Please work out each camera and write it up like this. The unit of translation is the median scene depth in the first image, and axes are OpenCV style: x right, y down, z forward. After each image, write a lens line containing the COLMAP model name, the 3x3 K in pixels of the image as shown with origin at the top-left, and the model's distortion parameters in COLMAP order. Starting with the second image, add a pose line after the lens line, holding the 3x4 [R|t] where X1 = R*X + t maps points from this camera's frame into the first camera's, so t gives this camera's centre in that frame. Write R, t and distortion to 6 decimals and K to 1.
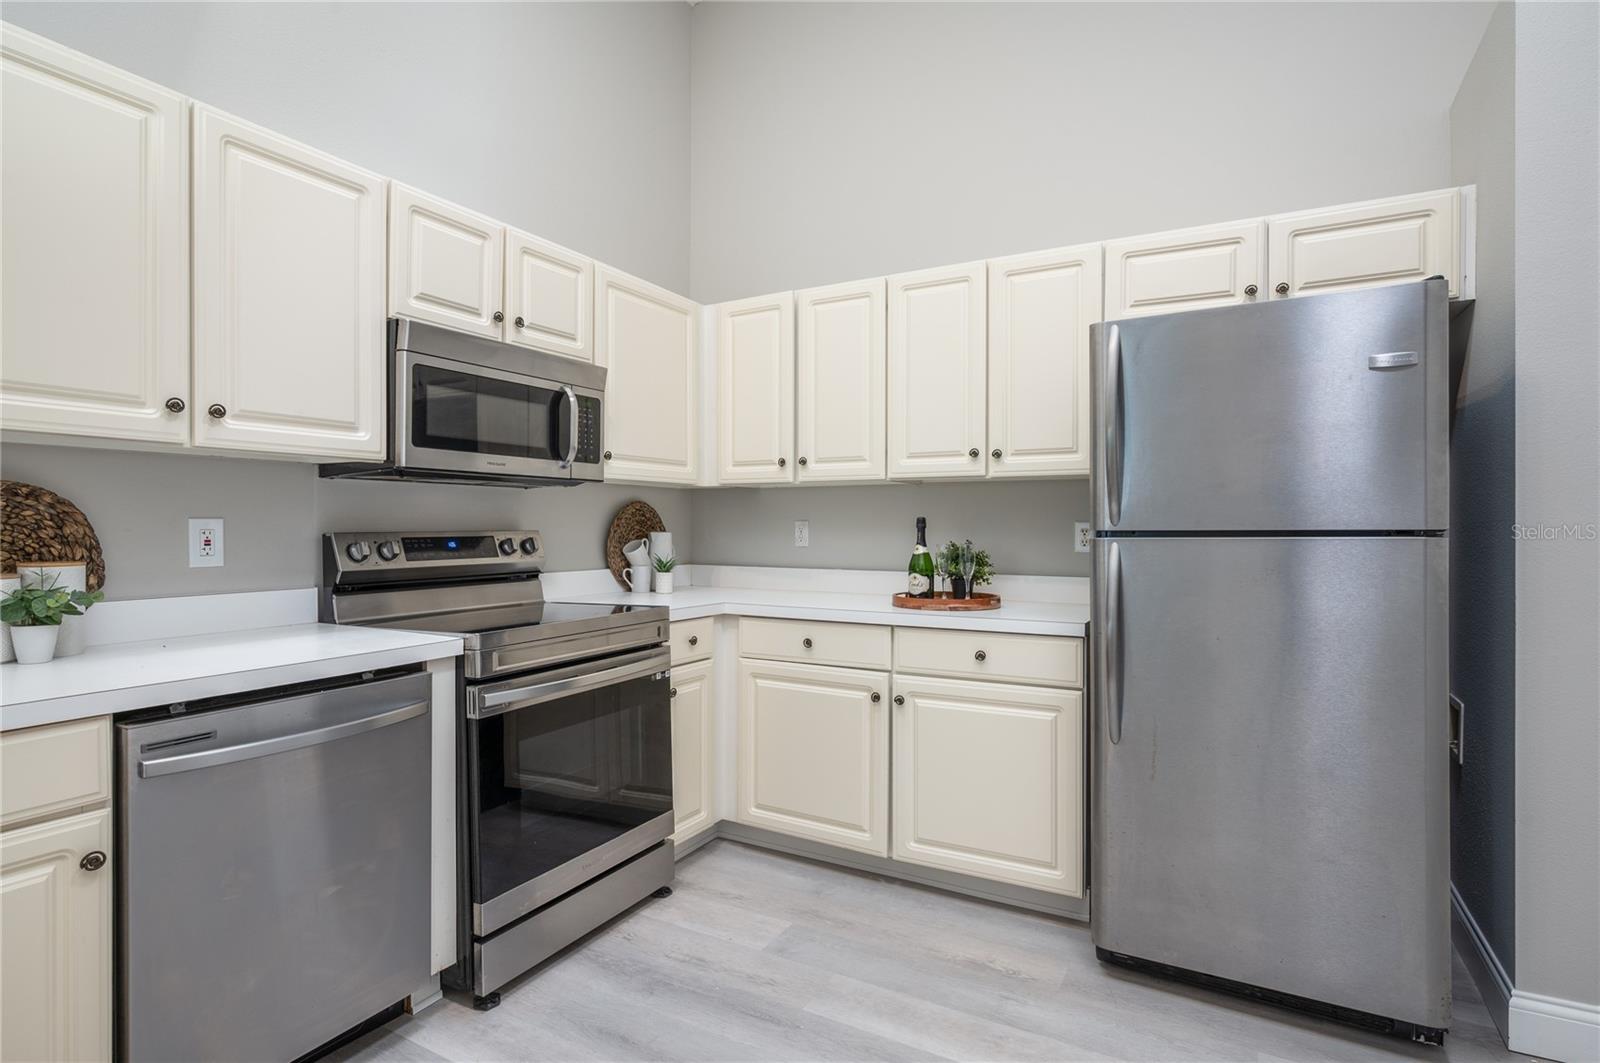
lens RADIAL K [[806.7, 0, 799.8], [0, 806.7, 531.5], [0, 0, 1]] dist [-0.001555, -0.000570]
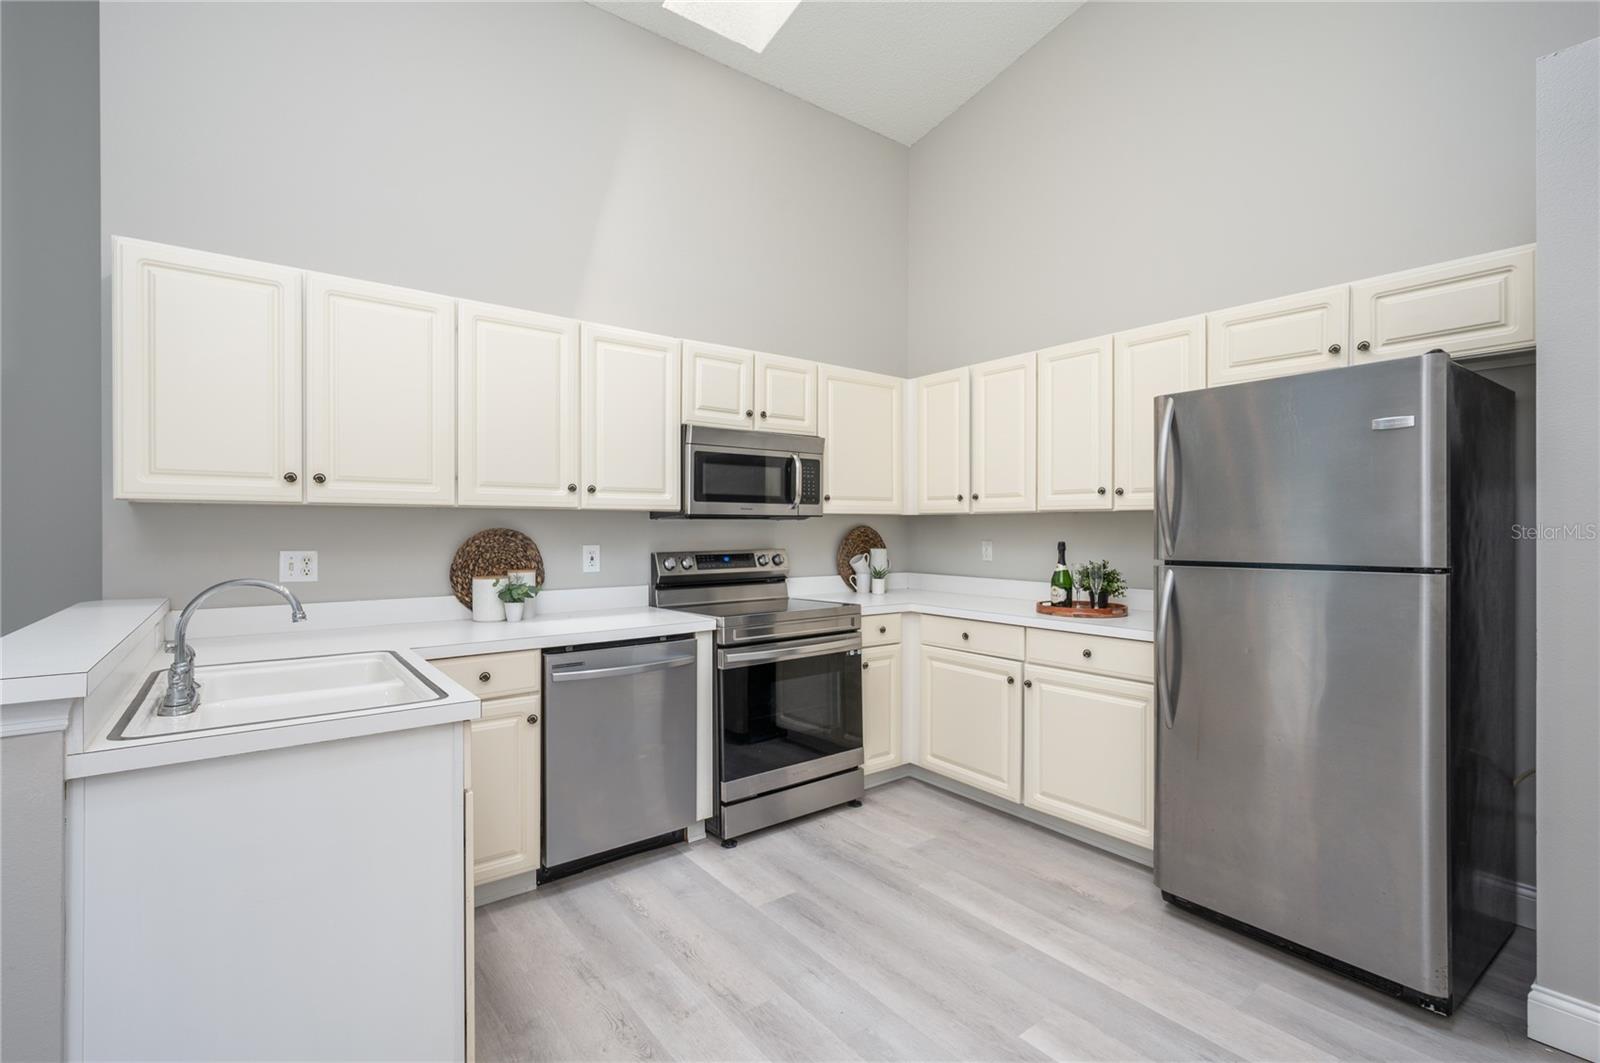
lens RADIAL K [[720.6, 0, 800.0], [0, 720.6, 531.5], [0, 0, 1]] dist [0.000990, -0.000163]
pose [[0.918814, 0.000985, -0.394690, 0.249965], [-0.001670, 0.999998, -0.001392, -0.035720], [0.394688, 0.001939, 0.918813, -0.221641]]
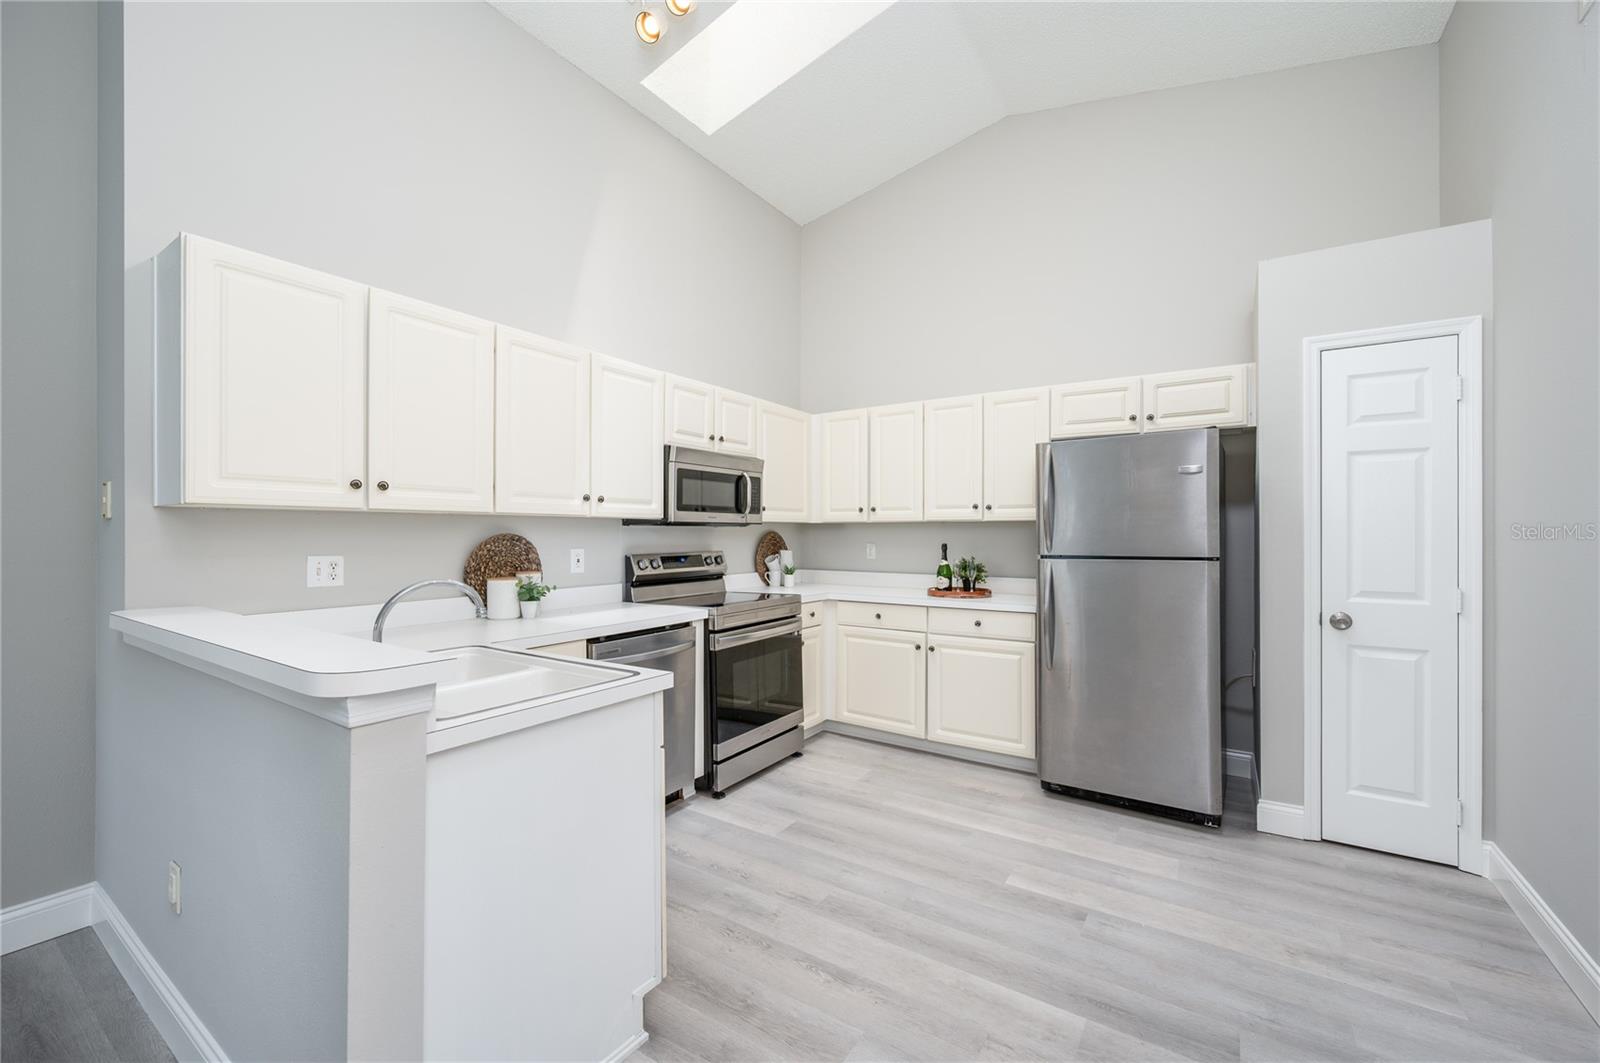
lens RADIAL K [[636.0, 0, 800.2], [0, 636.0, 534.4], [0, 0, 1]] dist [0.001393, -0.000082]
pose [[0.996838, -0.001102, -0.079454, -0.053148], [0.000685, 0.999986, -0.005280, -0.034228], [0.079458, 0.005209, 0.996825, -0.418293]]
